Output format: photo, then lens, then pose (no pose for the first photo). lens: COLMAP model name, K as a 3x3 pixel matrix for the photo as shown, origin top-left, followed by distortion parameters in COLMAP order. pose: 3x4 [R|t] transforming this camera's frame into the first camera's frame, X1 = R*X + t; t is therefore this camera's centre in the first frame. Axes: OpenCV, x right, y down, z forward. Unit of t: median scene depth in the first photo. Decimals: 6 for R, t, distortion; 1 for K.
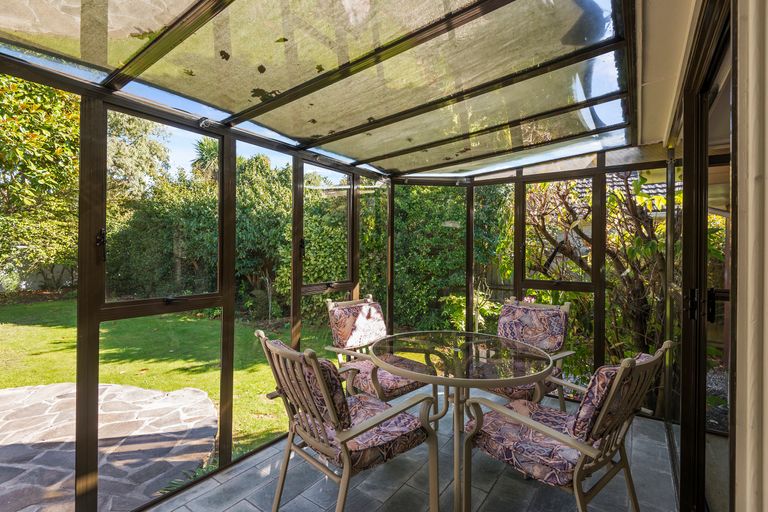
lens RADIAL K [[356.1, 0, 383.2], [0, 356.1, 254.6], [0, 0, 1]] dist [-0.004891, -0.000847]
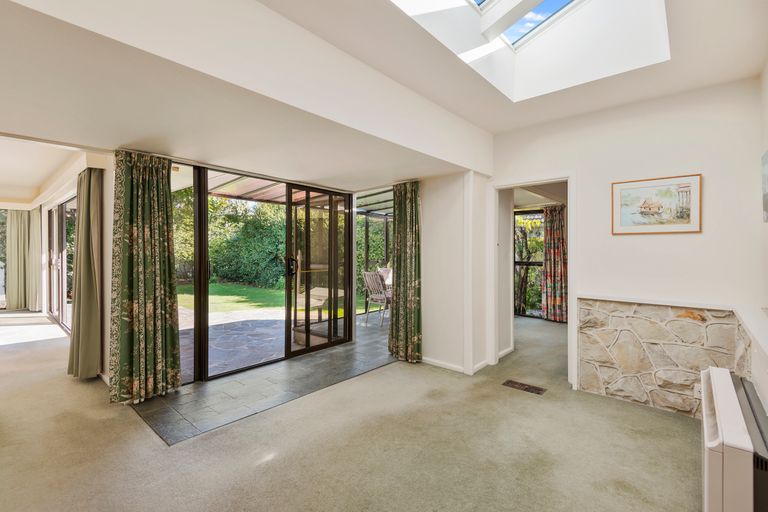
lens RADIAL K [[356.1, 0, 382.8], [0, 356.1, 253.6], [0, 0, 1]] dist [-0.004891, -0.000847]
pose [[0.994812, -0.011807, -0.101047, 0.058534], [0.011952, 0.999928, 0.000829, 0.008360], [0.101030, -0.002033, 0.994881, -0.631070]]
